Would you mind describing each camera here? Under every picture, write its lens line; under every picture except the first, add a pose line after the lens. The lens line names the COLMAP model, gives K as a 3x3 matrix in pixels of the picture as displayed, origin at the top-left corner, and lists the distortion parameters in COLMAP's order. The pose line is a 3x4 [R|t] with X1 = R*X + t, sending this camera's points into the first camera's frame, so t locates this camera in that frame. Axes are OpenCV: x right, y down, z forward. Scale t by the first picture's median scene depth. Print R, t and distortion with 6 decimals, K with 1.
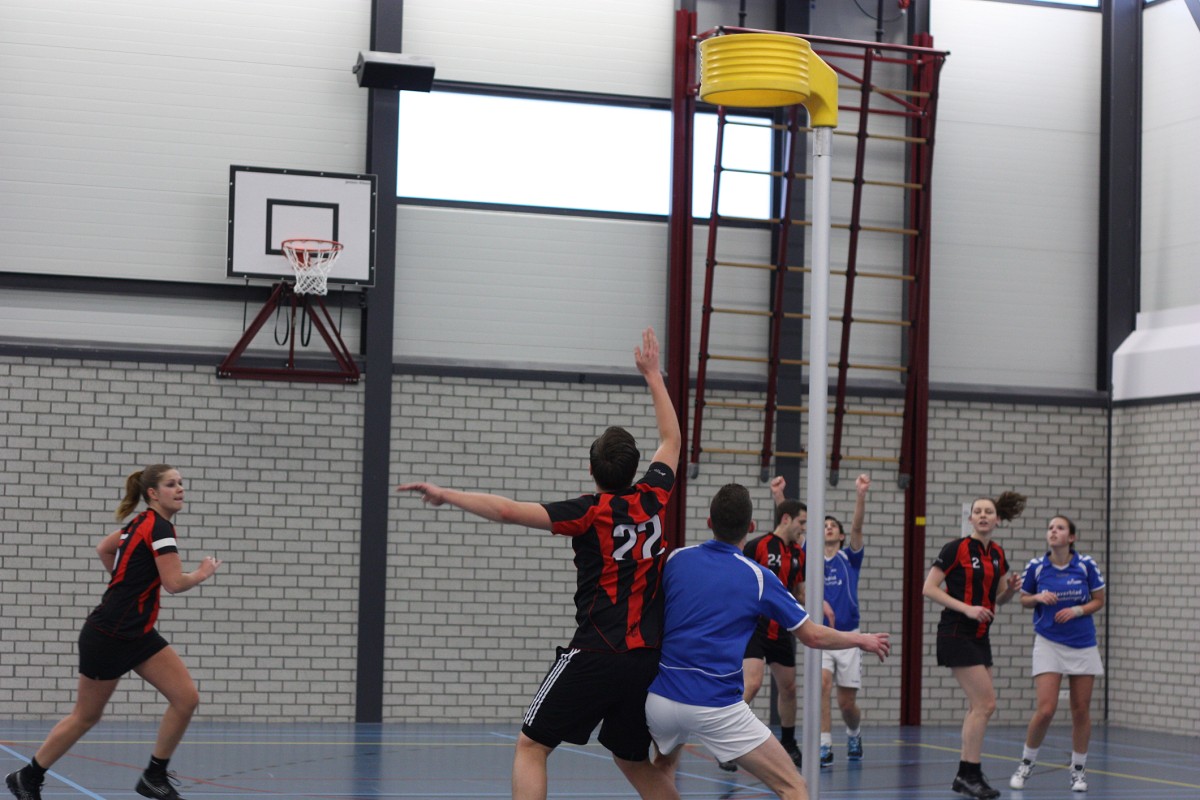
lens RADIAL K [[2814.8, 0, 600.0], [0, 2814.8, 400.0], [0, 0, 1]] dist [-0.073816, -0.185244]
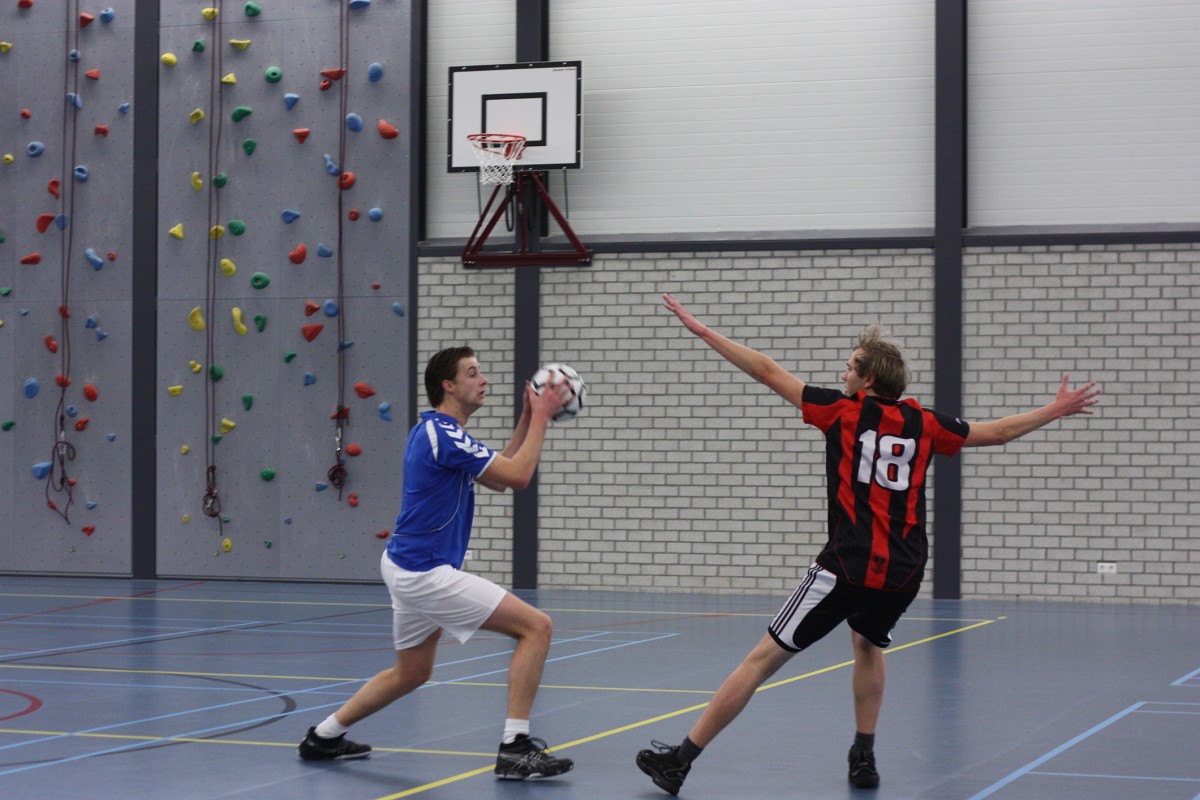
lens RADIAL K [[2811.6, 0, 605.0], [0, 2811.6, 408.7], [0, 0, 1]] dist [-0.061385, -0.468746]
pose [[0.777966, -0.027338, -0.627711, 0.584166], [0.052124, 0.998417, 0.021118, 0.026626], [0.626140, -0.049148, 0.778160, 0.203793]]
